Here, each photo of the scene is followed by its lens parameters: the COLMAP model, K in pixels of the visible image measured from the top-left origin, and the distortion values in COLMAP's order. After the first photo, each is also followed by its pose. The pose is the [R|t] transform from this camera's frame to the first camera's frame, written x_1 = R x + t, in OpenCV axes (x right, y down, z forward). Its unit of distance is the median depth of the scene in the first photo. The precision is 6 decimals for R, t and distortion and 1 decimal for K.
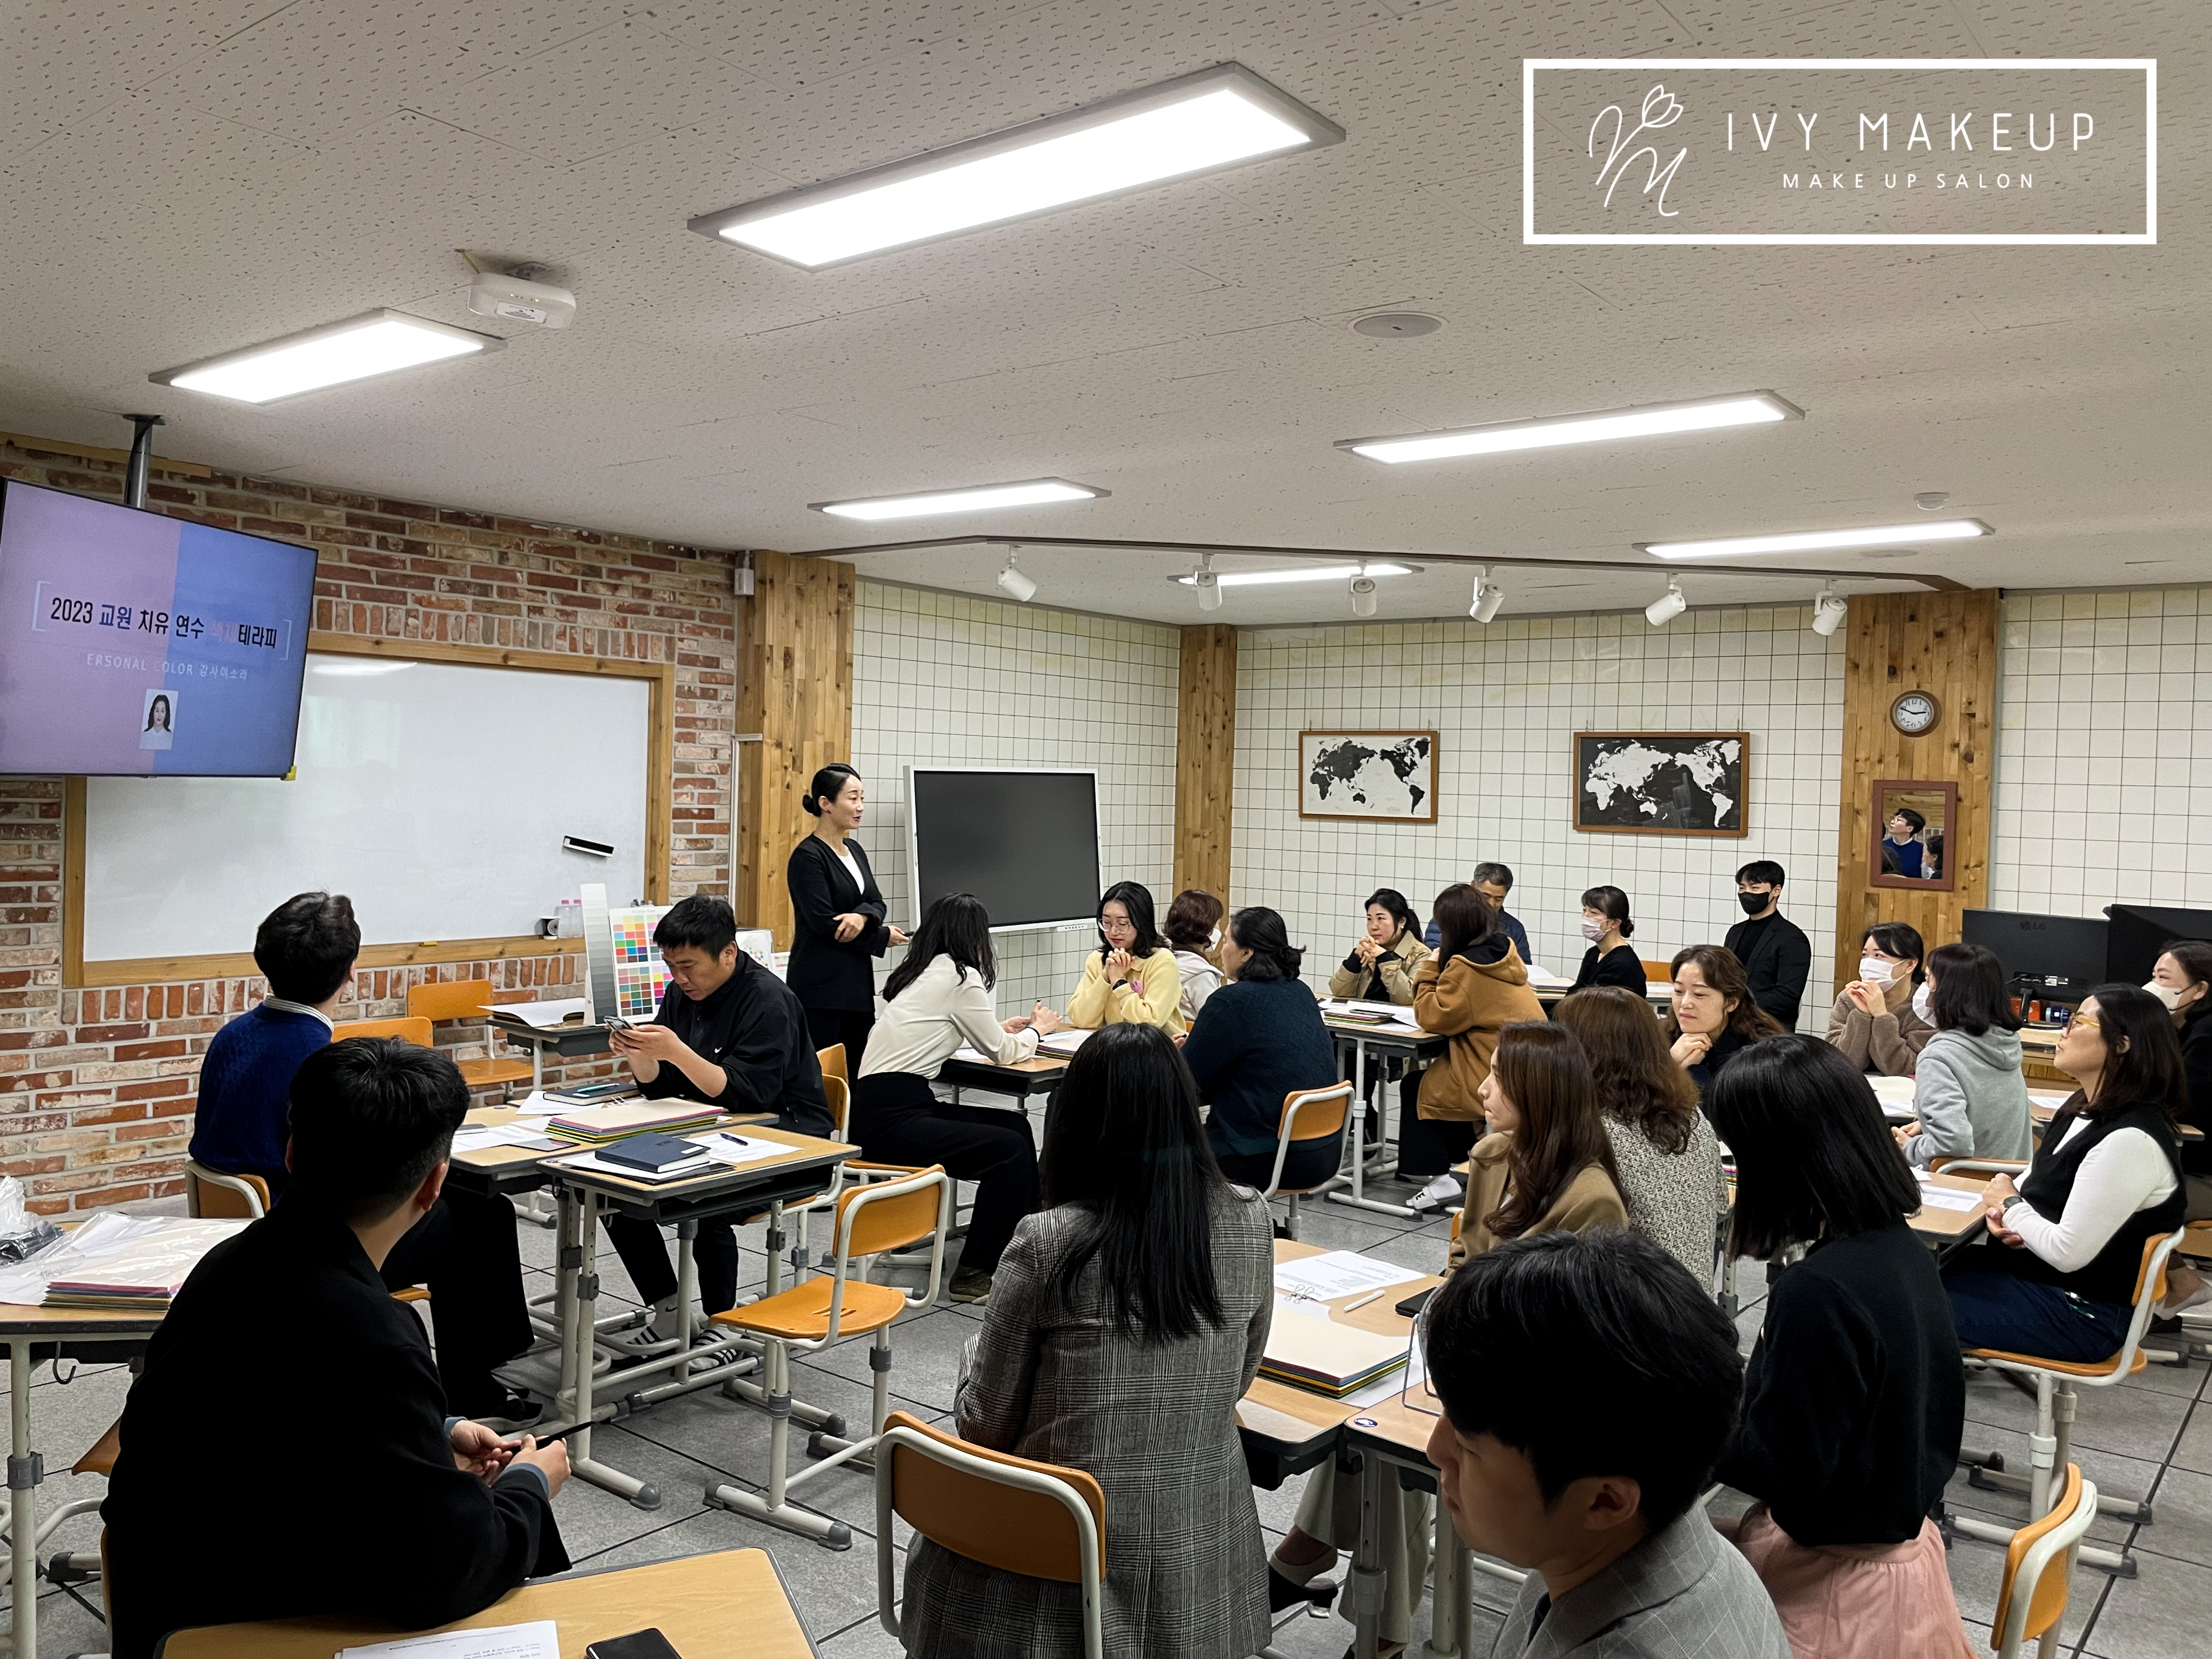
lens RADIAL K [[1675.8, 0, 1120.0], [0, 1675.8, 823.1], [0, 0, 1]] dist [0.089253, -0.107941]
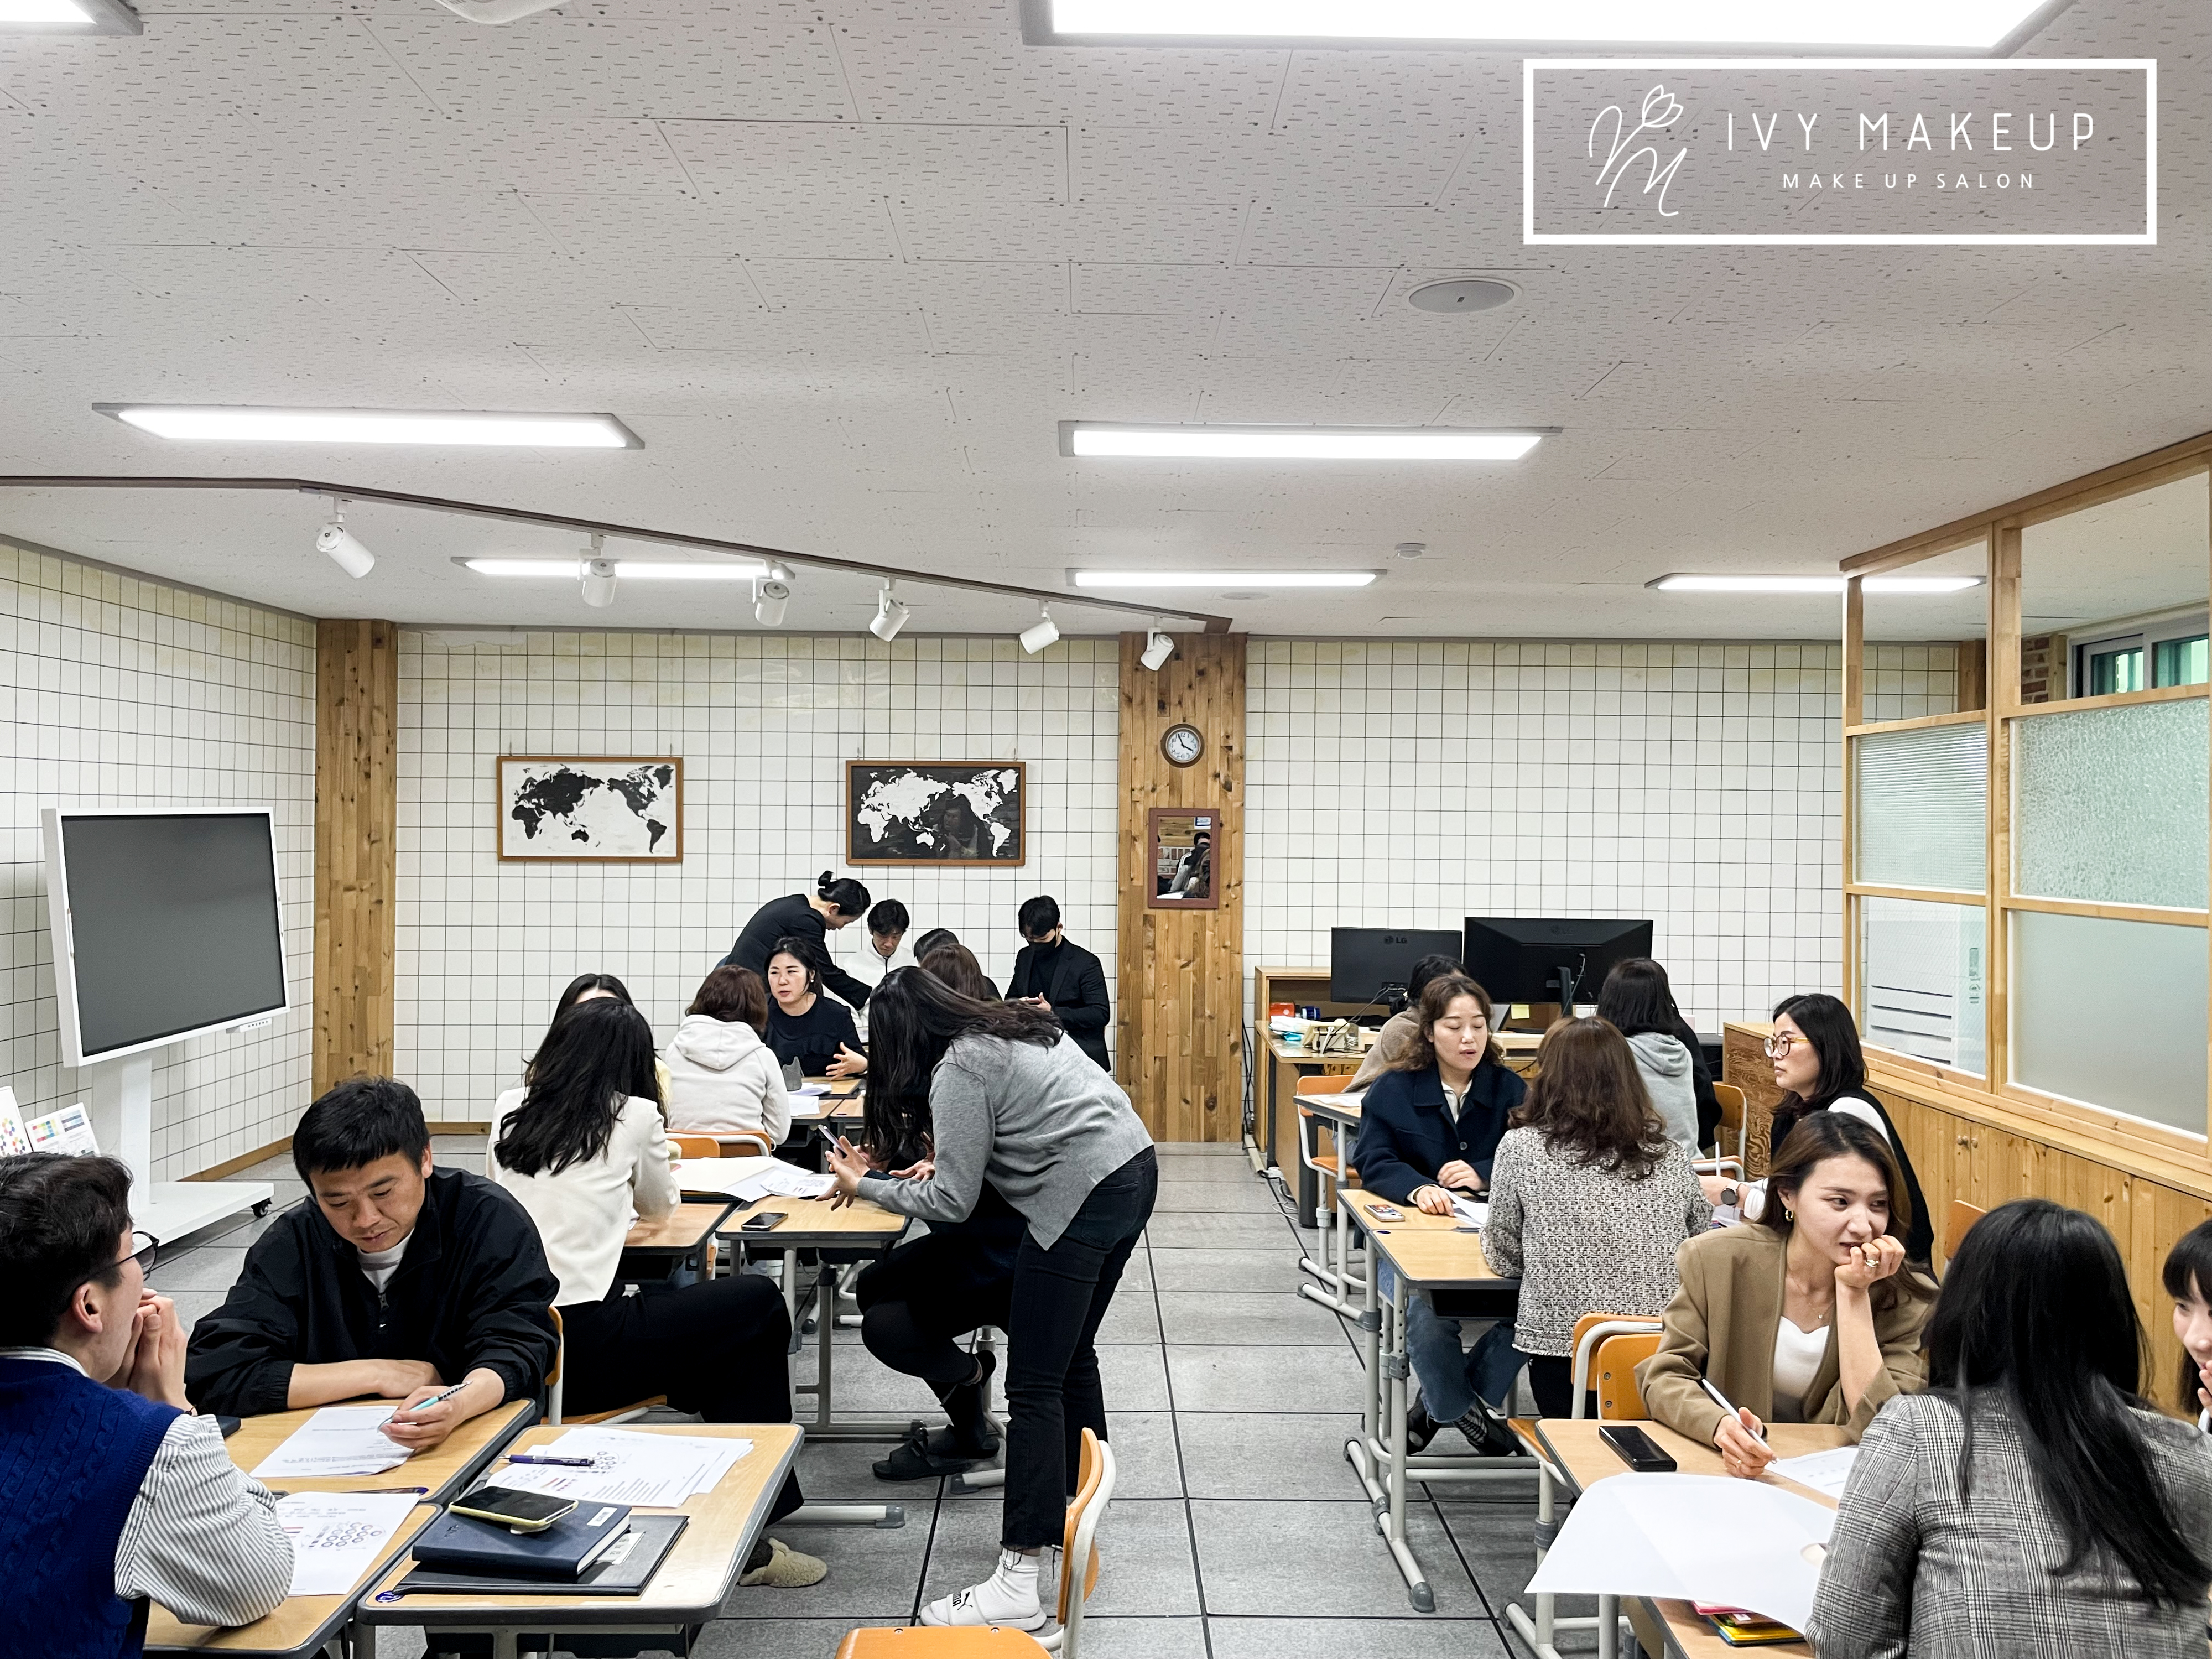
lens RADIAL K [[1675.8, 0, 1120.5], [0, 1675.8, 823.2], [0, 0, 1]] dist [0.089253, -0.107941]
pose [[0.775310, -0.020993, 0.631231, -0.211988], [0.028917, 0.999579, -0.002274, -0.012936], [-0.630918, 0.020016, 0.775591, 0.188261]]
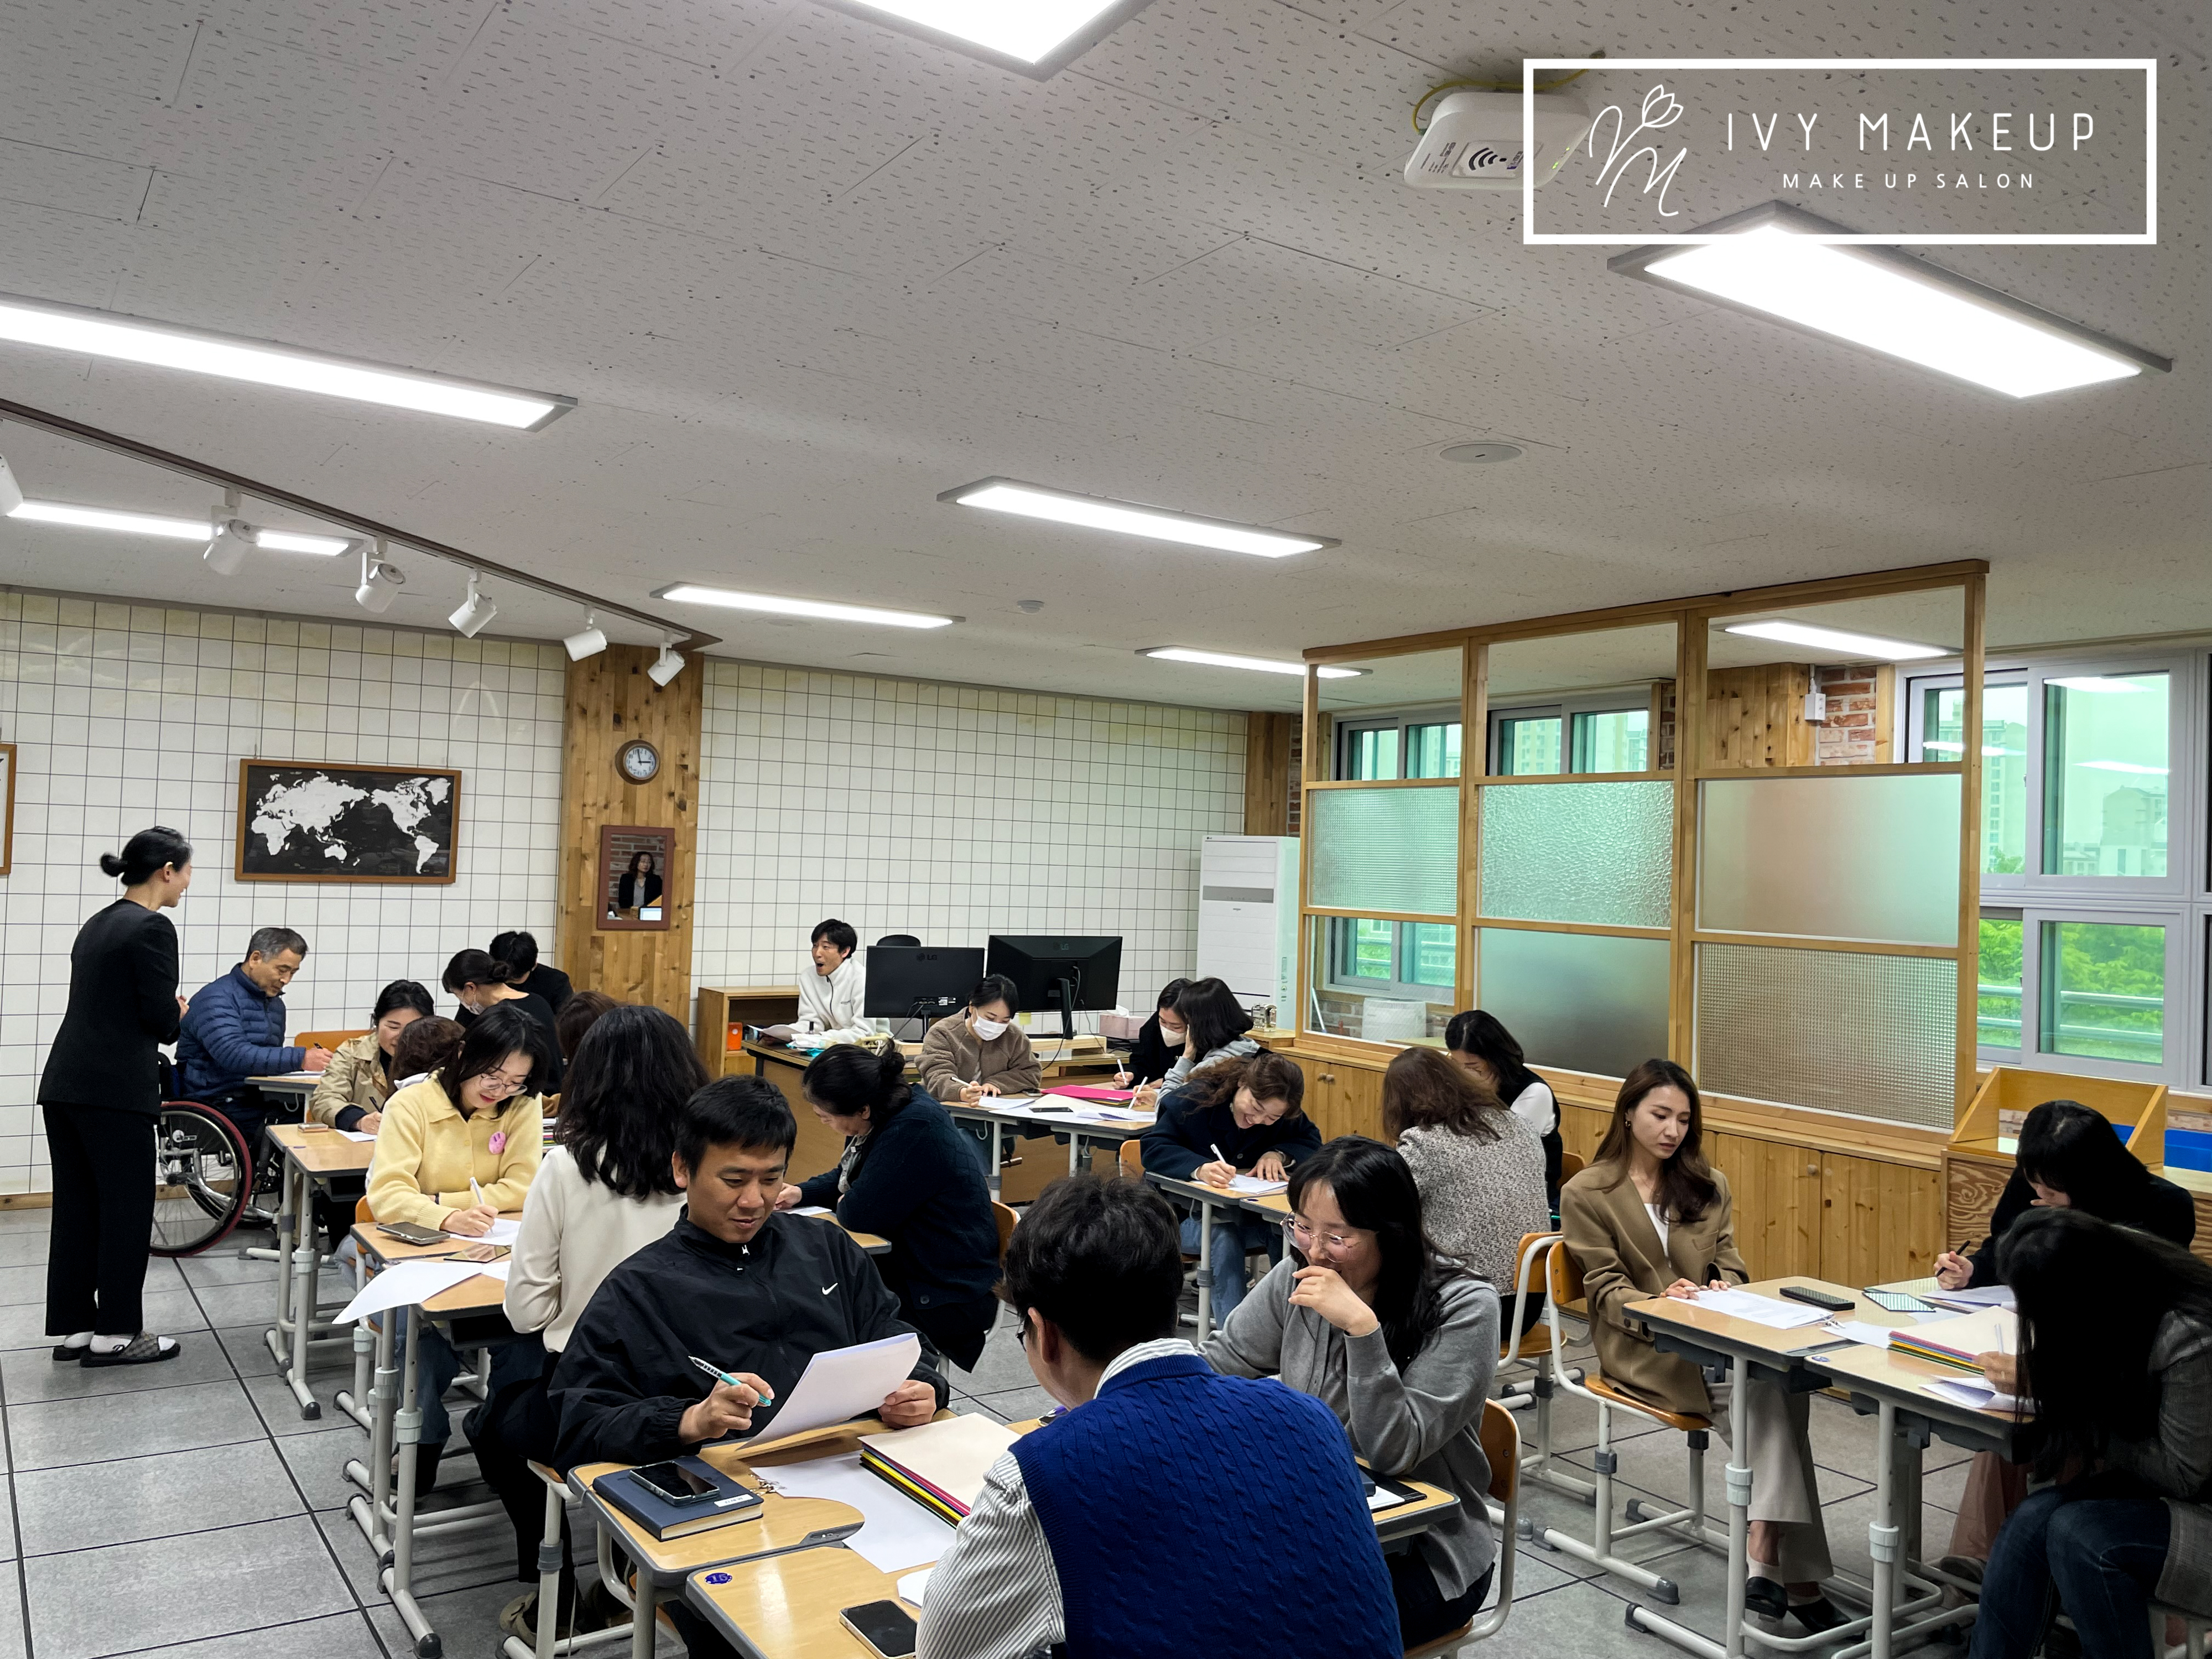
lens RADIAL K [[1675.8, 0, 1107.9], [0, 1675.8, 836.4], [0, 0, 1]] dist [0.089253, -0.107941]
pose [[0.306875, -0.002918, 0.951745, -0.395532], [-0.000043, 0.999995, 0.003079, -0.020191], [-0.951750, -0.000986, 0.306874, 0.372342]]
